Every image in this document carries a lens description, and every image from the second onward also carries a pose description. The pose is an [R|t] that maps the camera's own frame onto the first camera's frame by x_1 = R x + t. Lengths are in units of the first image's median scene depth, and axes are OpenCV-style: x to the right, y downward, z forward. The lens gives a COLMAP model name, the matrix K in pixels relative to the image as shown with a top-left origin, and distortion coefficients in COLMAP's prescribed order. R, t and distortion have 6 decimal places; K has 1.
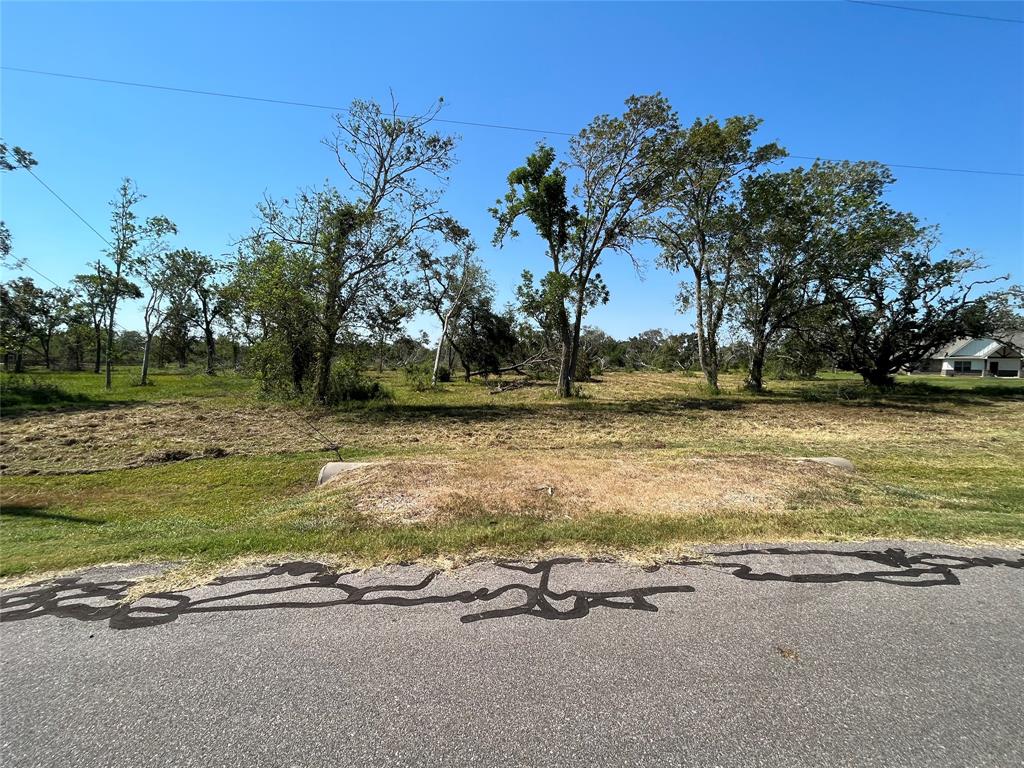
lens RADIAL K [[415.6, 0, 512.2], [0, 415.6, 385.4], [0, 0, 1]] dist [-0.003036, -0.001105]
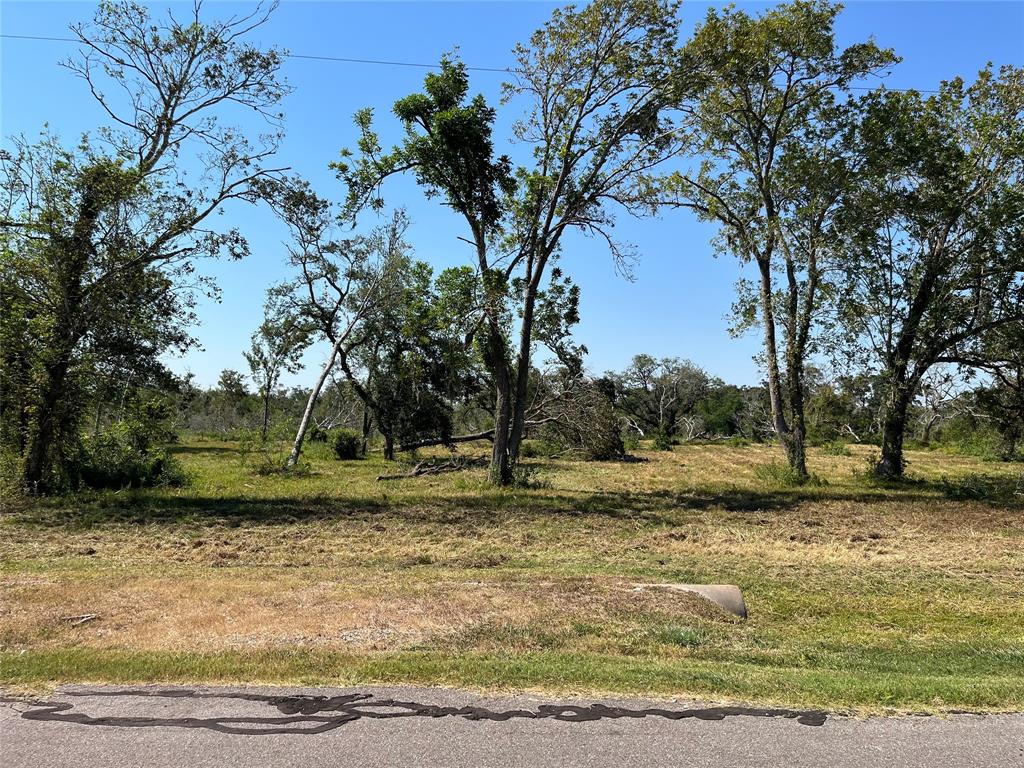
lens RADIAL K [[770.8, 0, 507.2], [0, 770.8, 378.8], [0, 0, 1]] dist [0.065047, -0.087174]
pose [[0.998669, -0.000282, -0.051569, 0.228942], [-0.005747, 0.993149, -0.116712, 0.007358], [0.051249, 0.116853, 0.991826, -0.051787]]
